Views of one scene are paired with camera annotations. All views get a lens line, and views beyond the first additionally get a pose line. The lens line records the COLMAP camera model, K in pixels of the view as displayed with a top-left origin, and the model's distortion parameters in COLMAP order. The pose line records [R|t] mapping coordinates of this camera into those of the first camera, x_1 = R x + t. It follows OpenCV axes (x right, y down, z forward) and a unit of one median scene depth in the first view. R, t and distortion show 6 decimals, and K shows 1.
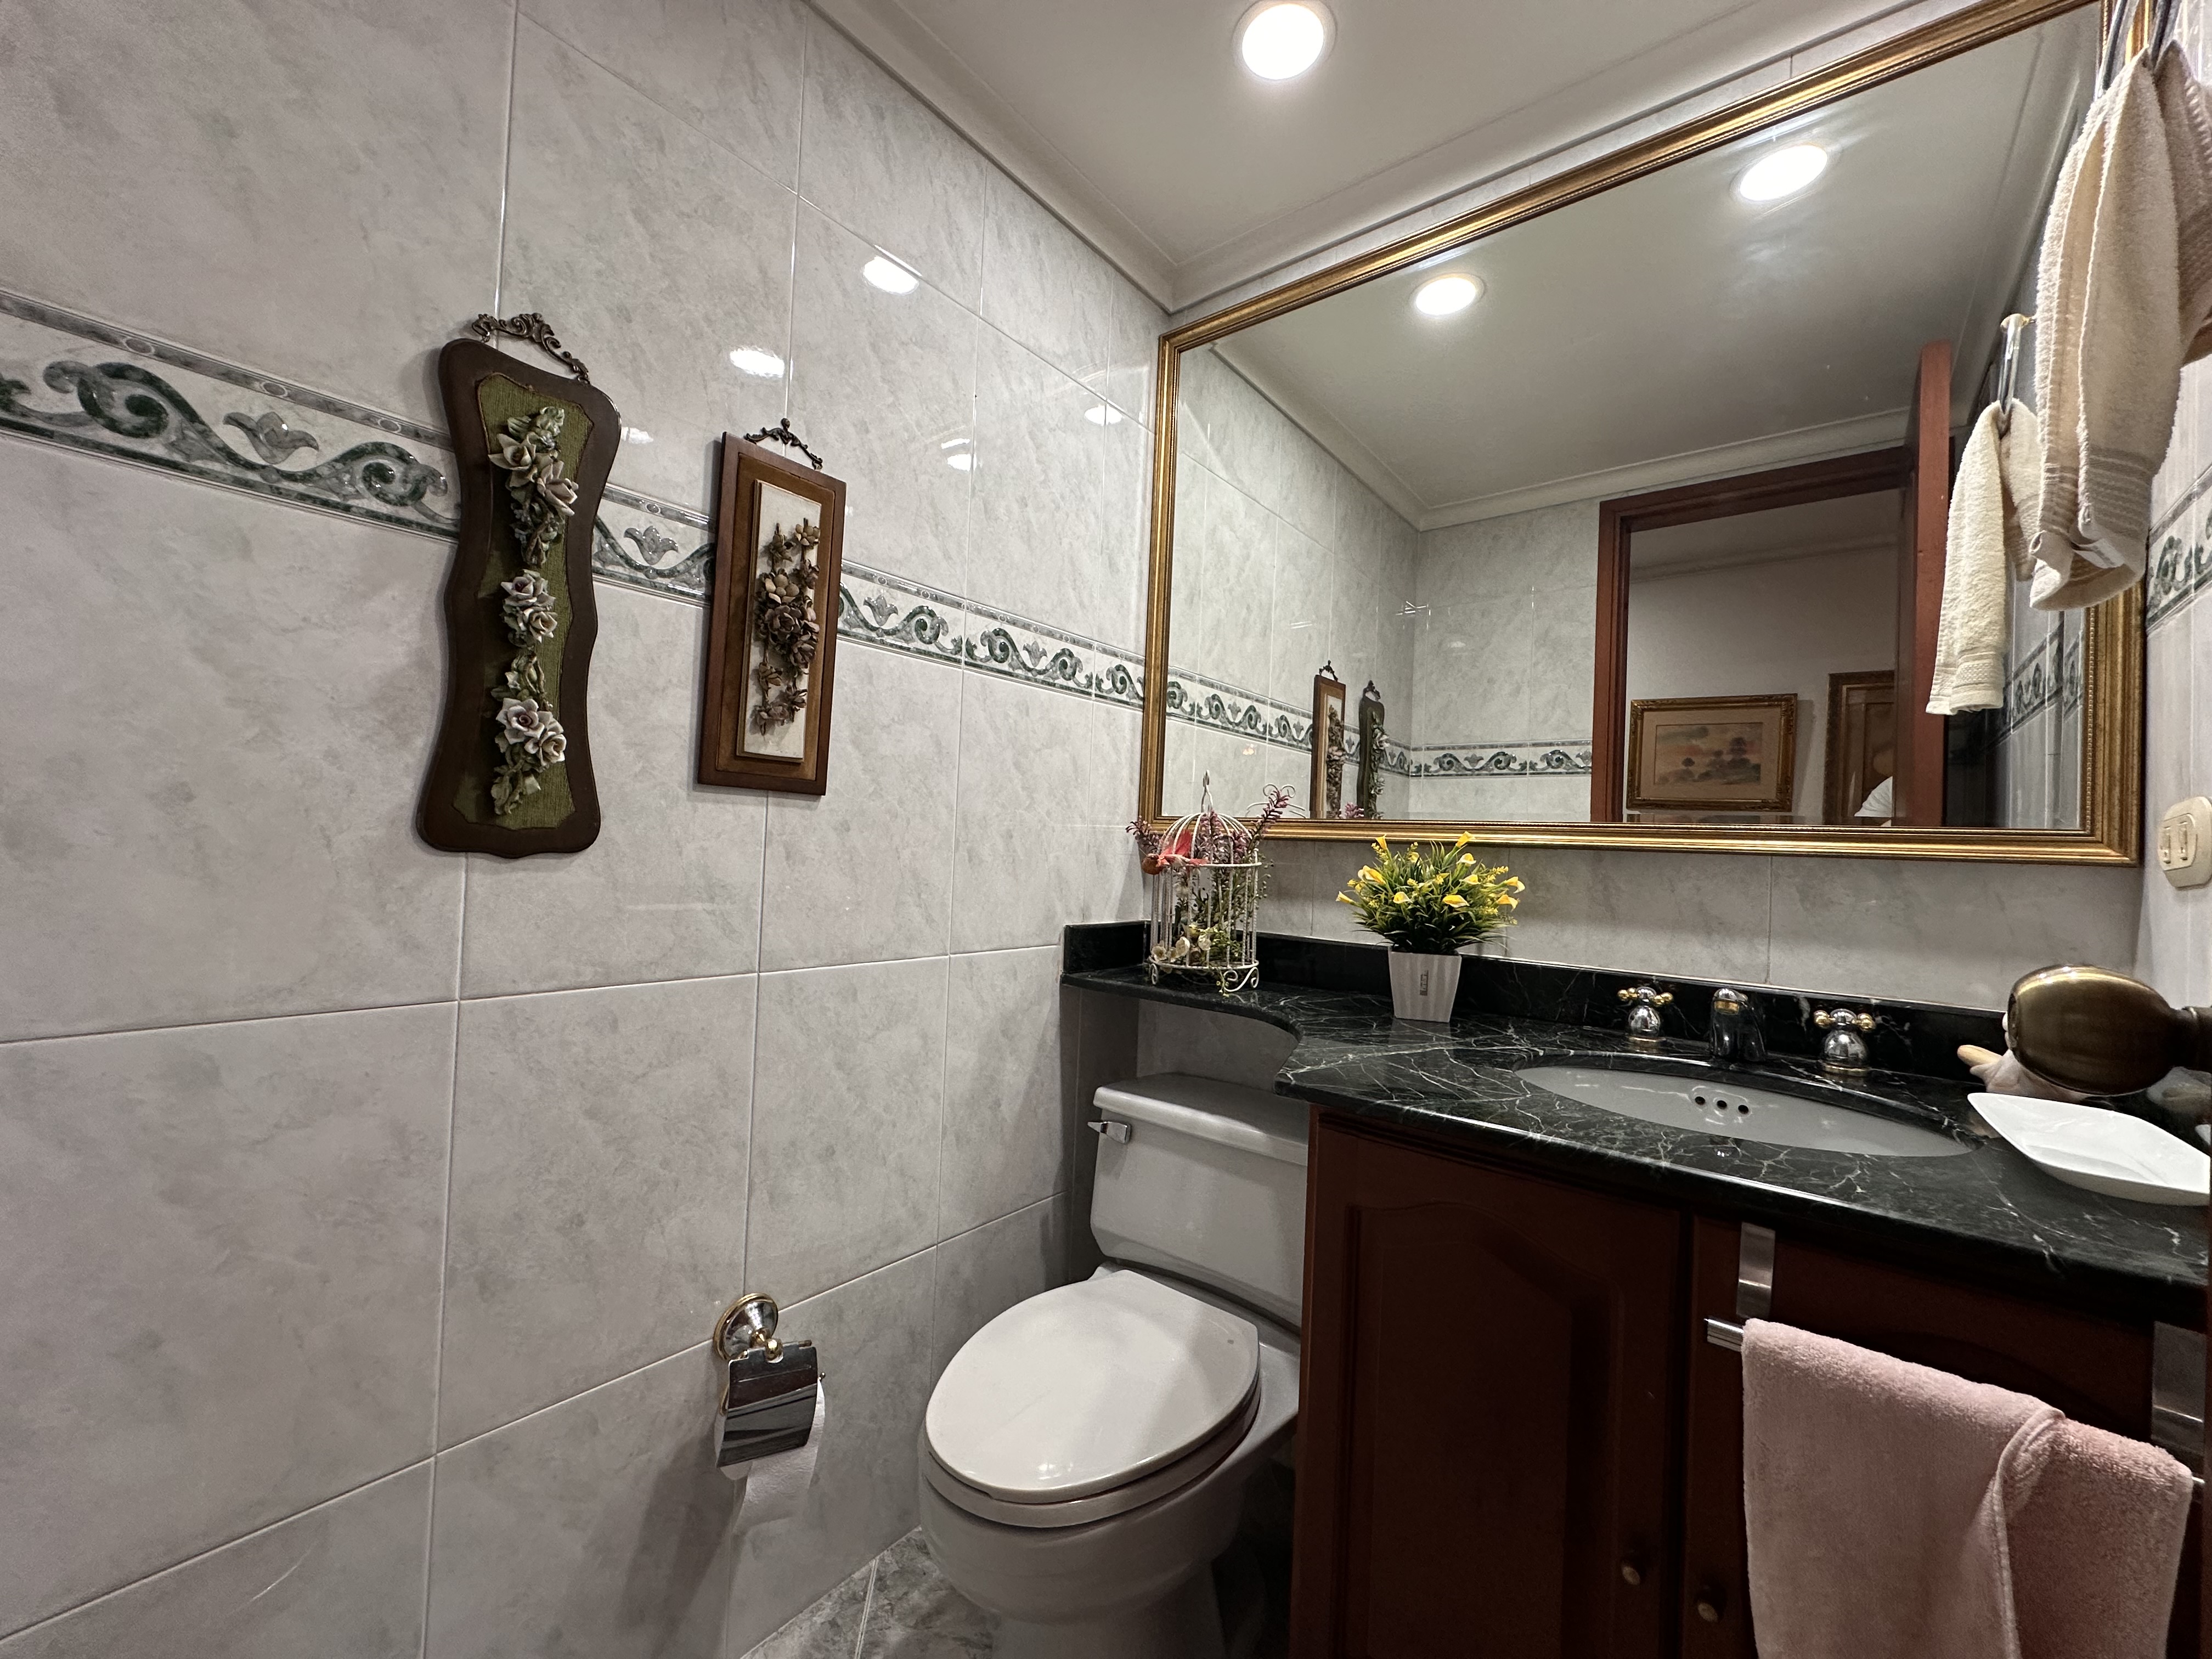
lens RADIAL K [[881.6, 0, 1107.0], [0, 881.6, 837.3], [0, 0, 1]] dist [-0.003000, 0.000293]
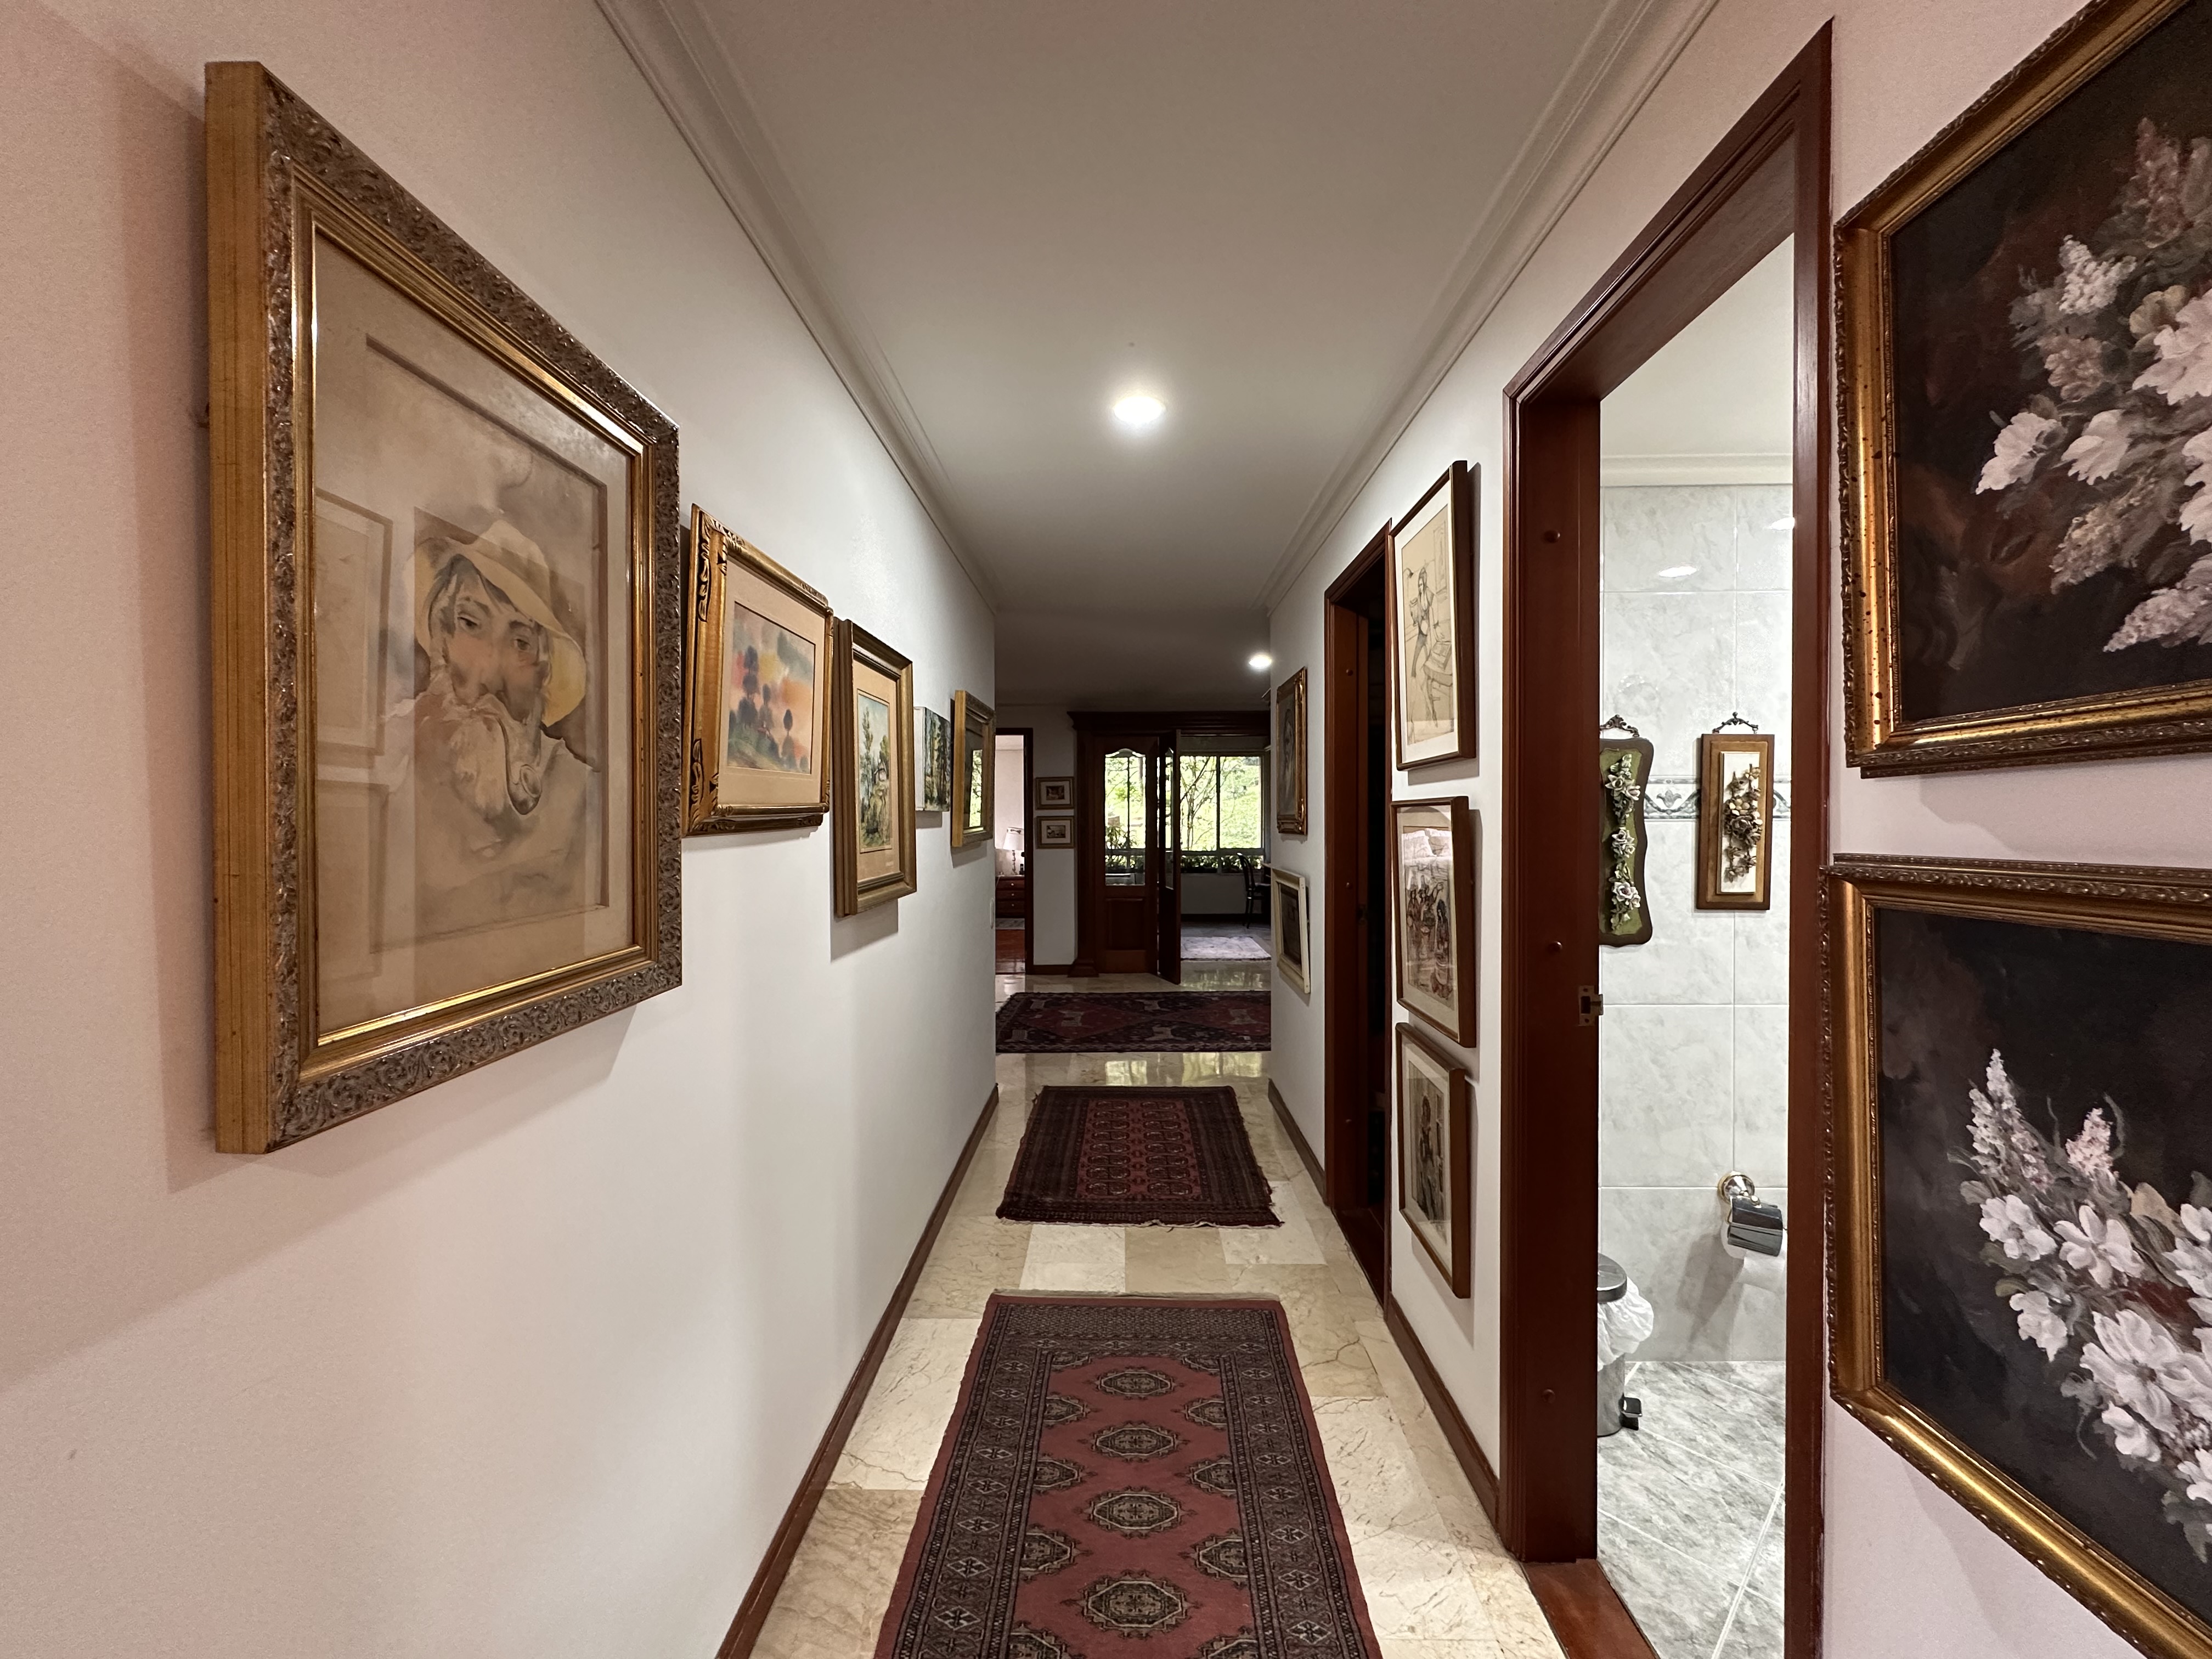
lens RADIAL K [[881.6, 0, 1111.6], [0, 881.6, 820.3], [0, 0, 1]] dist [-0.003000, 0.000293]
pose [[0.611278, -0.035962, -0.790599, 0.315975], [0.041419, 0.999052, -0.013420, -0.287406], [0.790331, -0.024542, 0.612188, -1.276747]]
